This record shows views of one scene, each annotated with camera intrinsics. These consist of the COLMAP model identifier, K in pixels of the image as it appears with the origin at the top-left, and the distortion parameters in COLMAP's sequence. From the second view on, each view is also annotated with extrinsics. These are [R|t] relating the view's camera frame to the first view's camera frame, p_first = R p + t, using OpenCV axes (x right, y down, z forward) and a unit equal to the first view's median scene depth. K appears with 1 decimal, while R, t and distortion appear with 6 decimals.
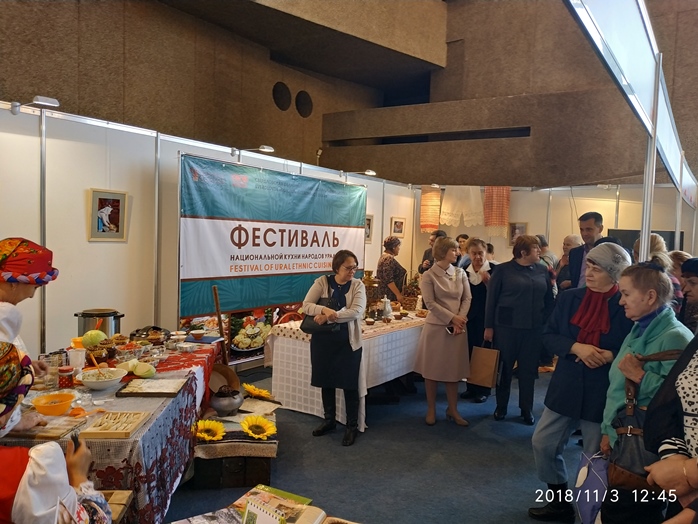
lens RADIAL K [[502.3, 0, 344.4], [0, 502.3, 268.3], [0, 0, 1]] dist [0.027982, -0.051577]
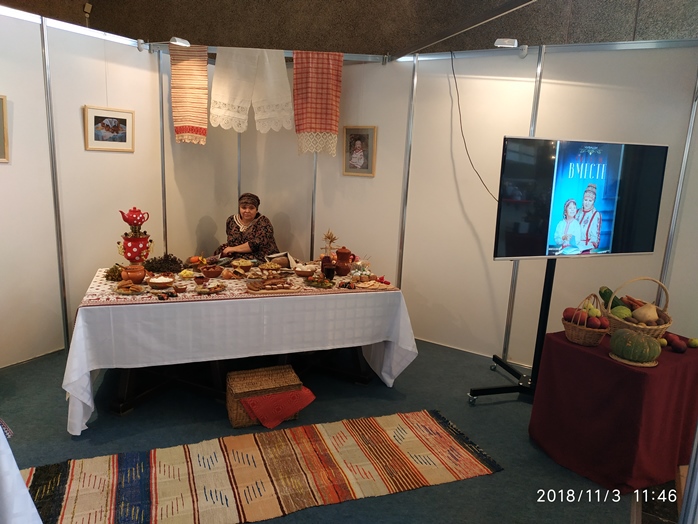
lens RADIAL K [[502.3, 0, 347.9], [0, 502.3, 264.7], [0, 0, 1]] dist [0.027982, -0.051577]
pose [[0.994641, -0.005745, 0.103229, 0.426229], [-0.010882, 0.987091, 0.159788, -0.049547], [-0.102815, -0.160055, 0.981739, 0.707275]]
